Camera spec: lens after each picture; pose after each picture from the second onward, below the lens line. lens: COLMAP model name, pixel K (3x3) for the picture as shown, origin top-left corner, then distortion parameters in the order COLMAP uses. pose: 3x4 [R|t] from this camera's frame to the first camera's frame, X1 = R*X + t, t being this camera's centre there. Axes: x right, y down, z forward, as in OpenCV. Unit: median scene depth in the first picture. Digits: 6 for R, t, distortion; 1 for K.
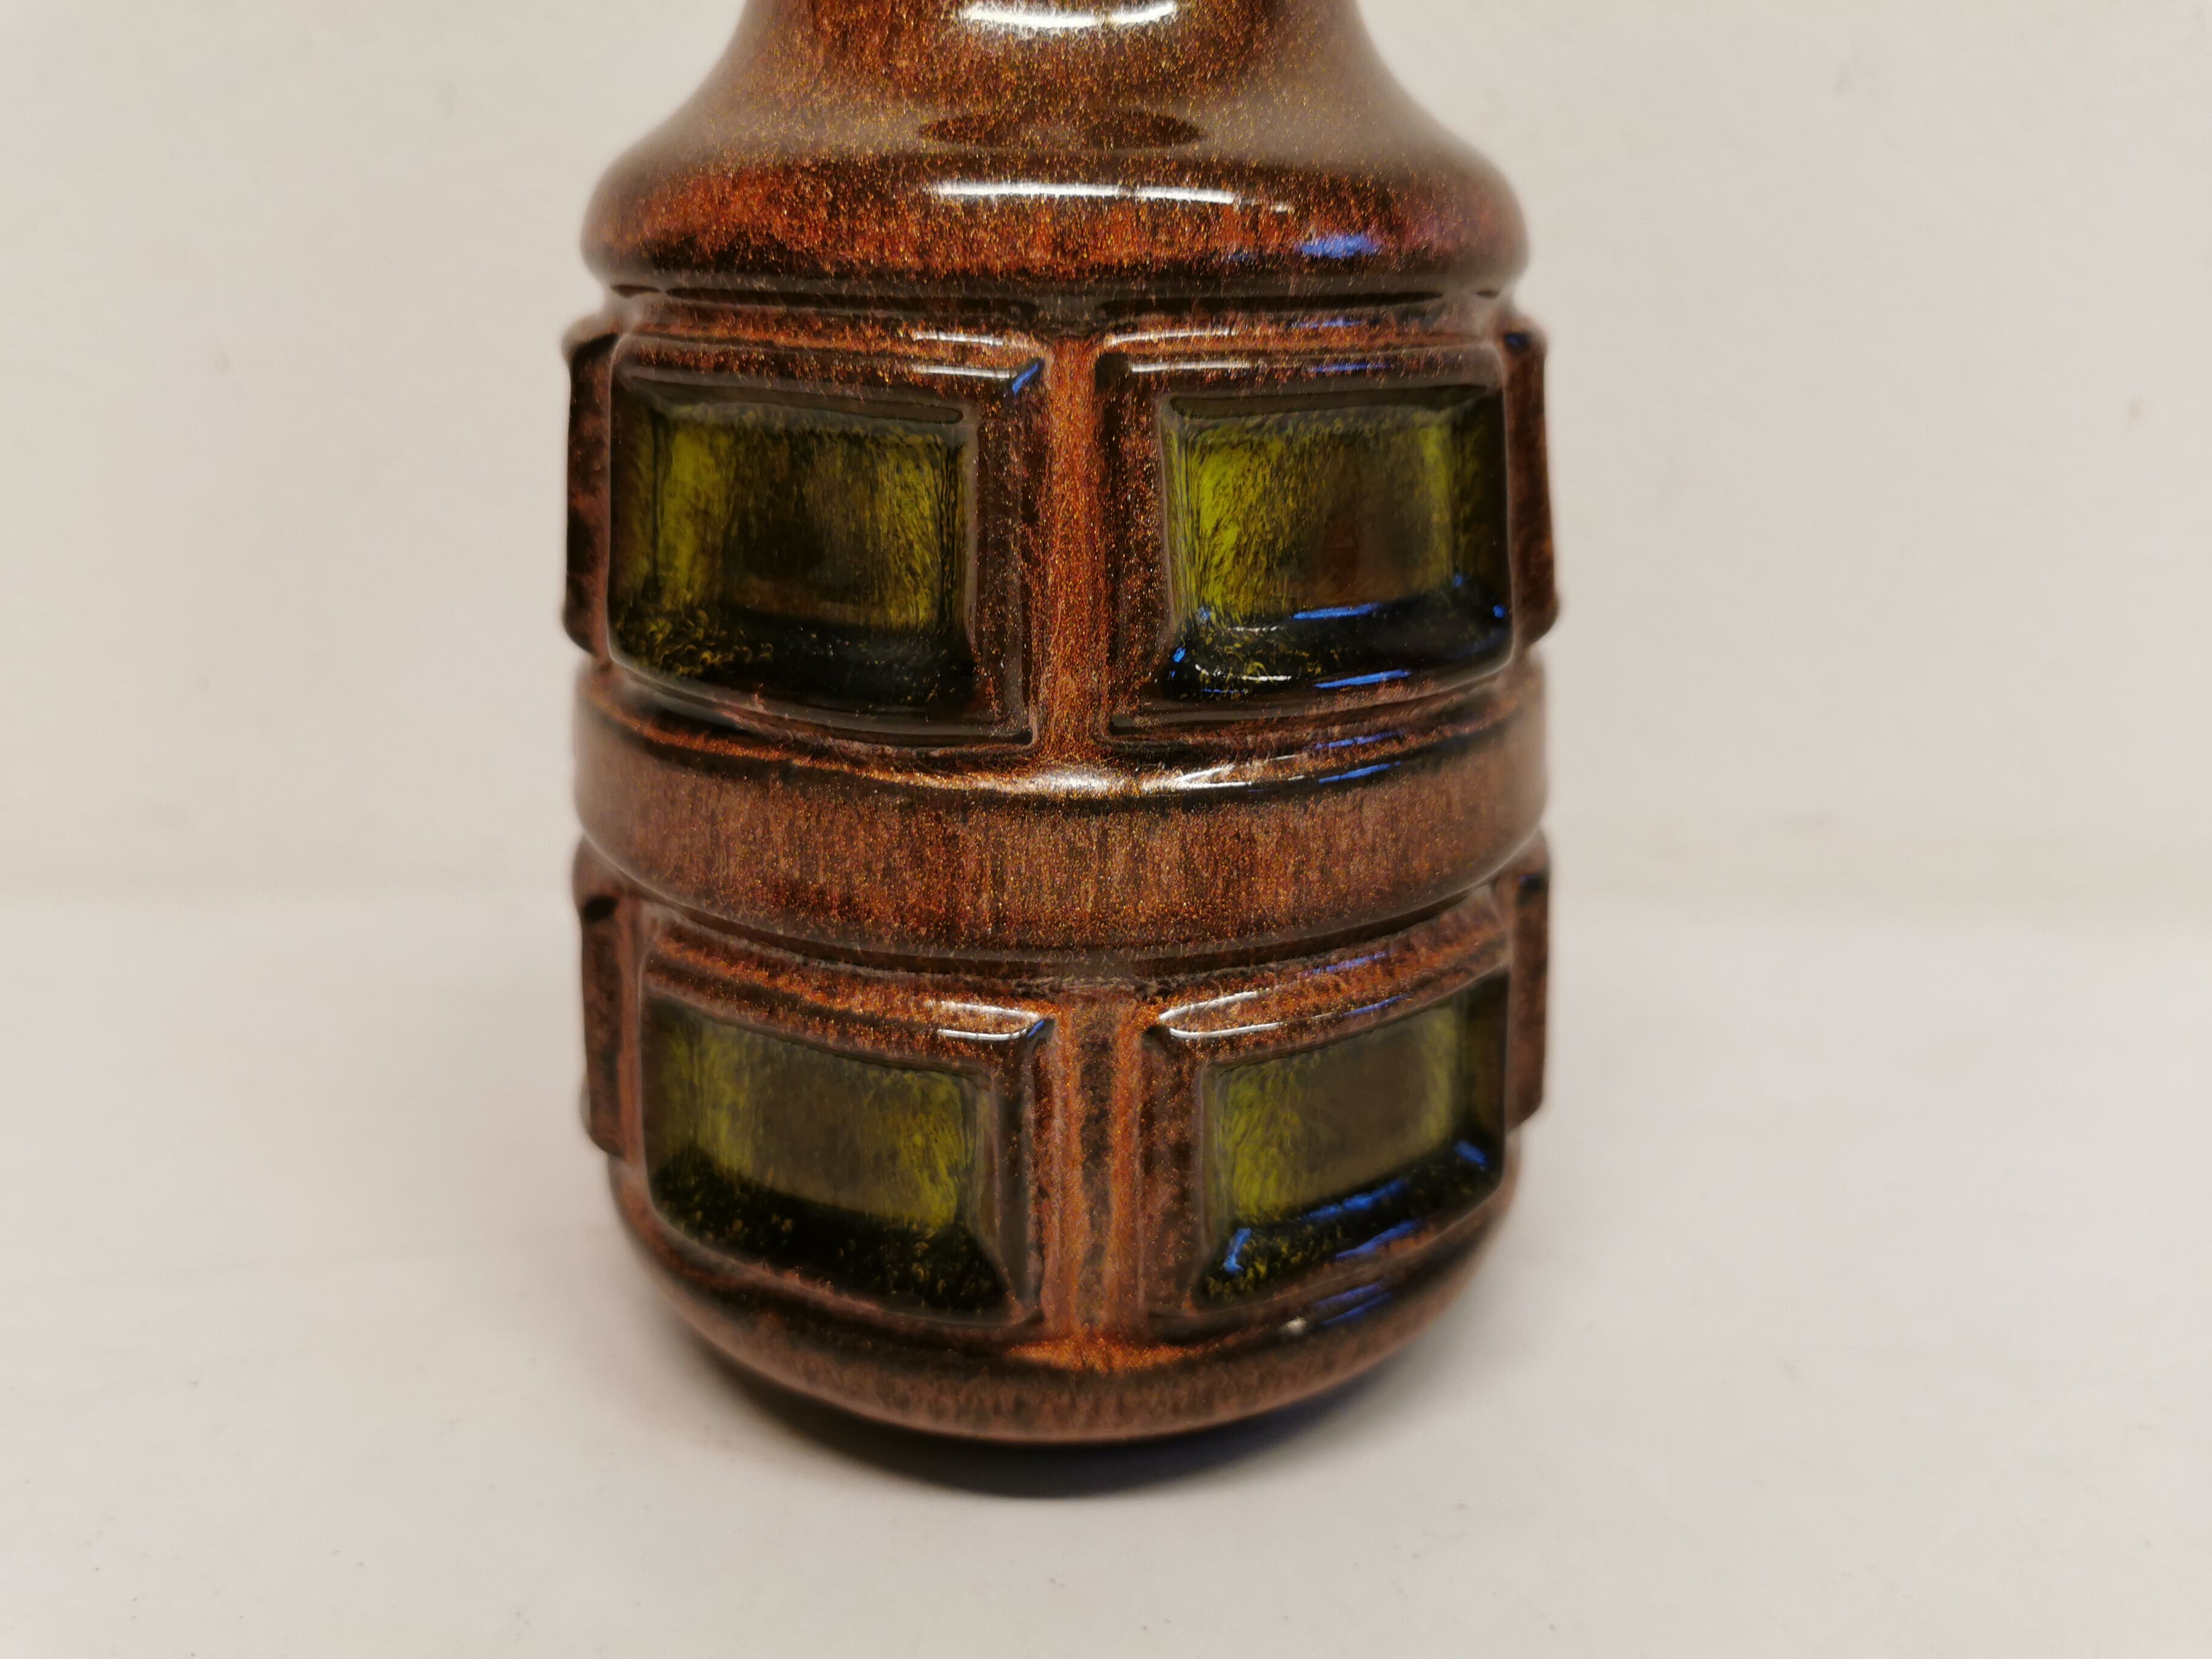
lens RADIAL K [[1738.0, 0, 1105.9], [0, 1738.0, 843.2], [0, 0, 1]] dist [-0.006948, -0.046563]
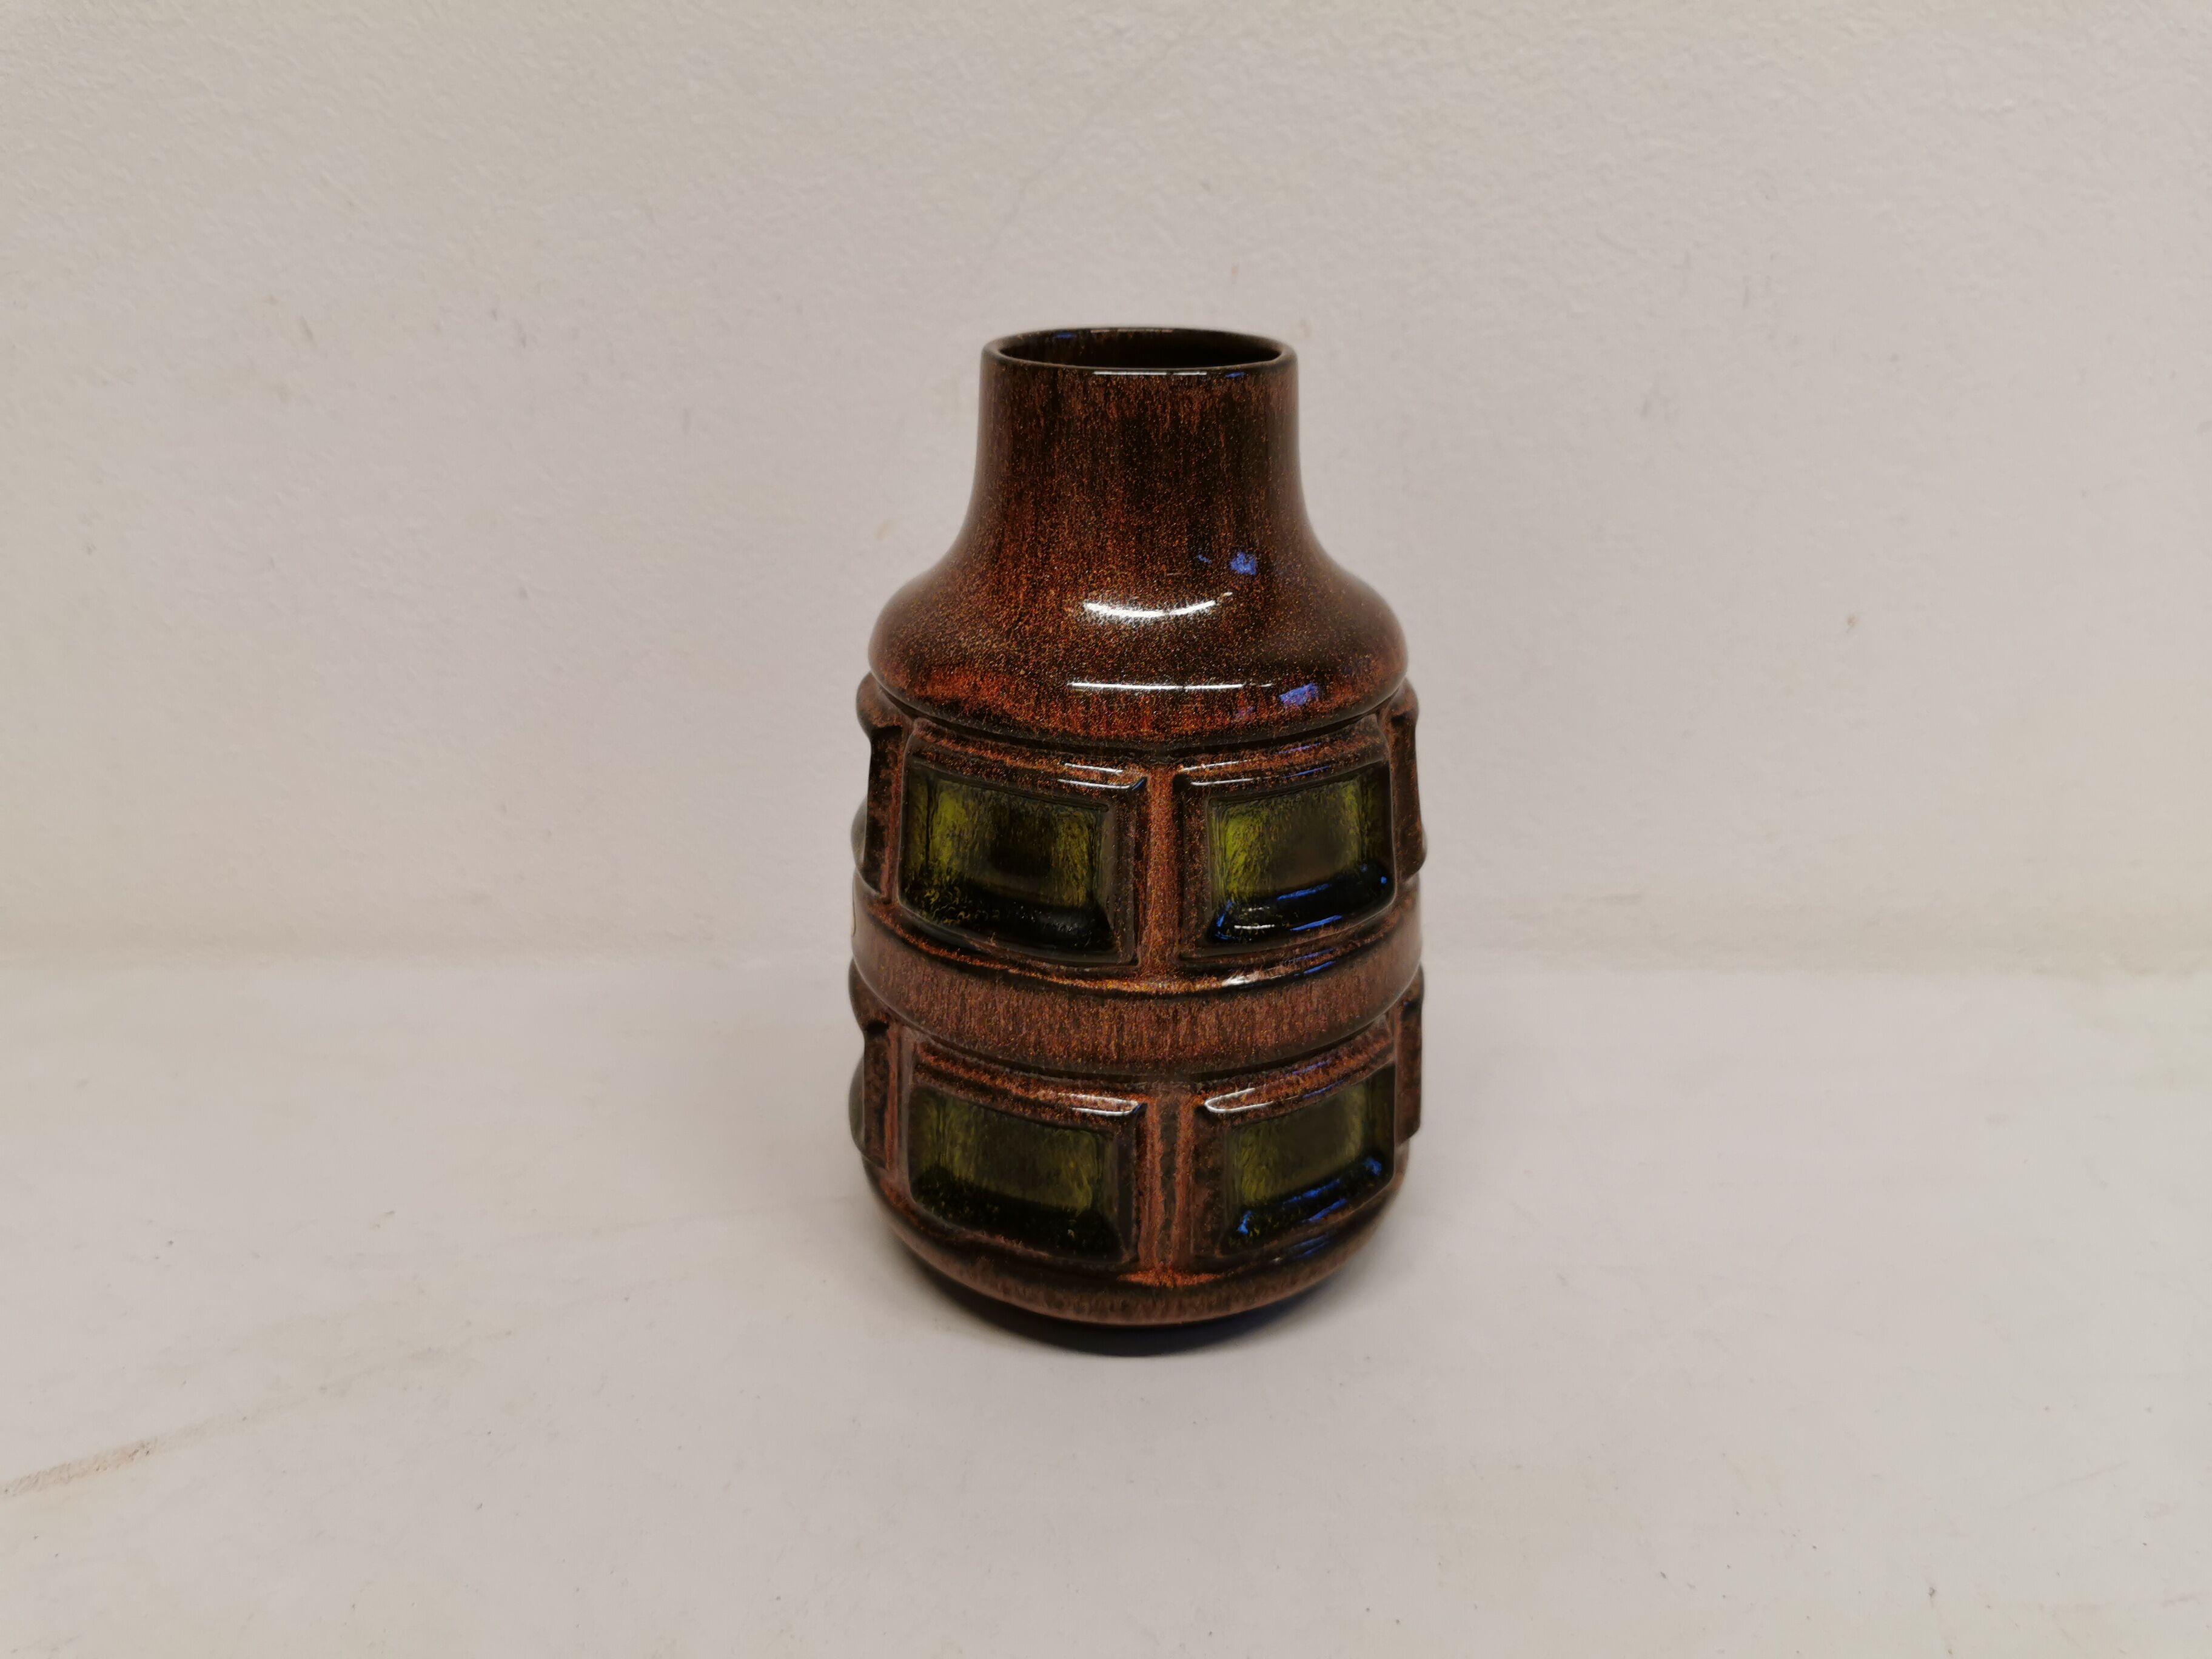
lens RADIAL K [[1738.0, 0, 1096.2], [0, 1738.0, 827.4], [0, 0, 1]] dist [-0.006948, -0.046563]
pose [[0.999903, -0.007277, 0.011869, -0.103747], [0.006672, 0.998715, 0.050229, -0.287137], [-0.012219, -0.050145, 0.998667, -0.846825]]
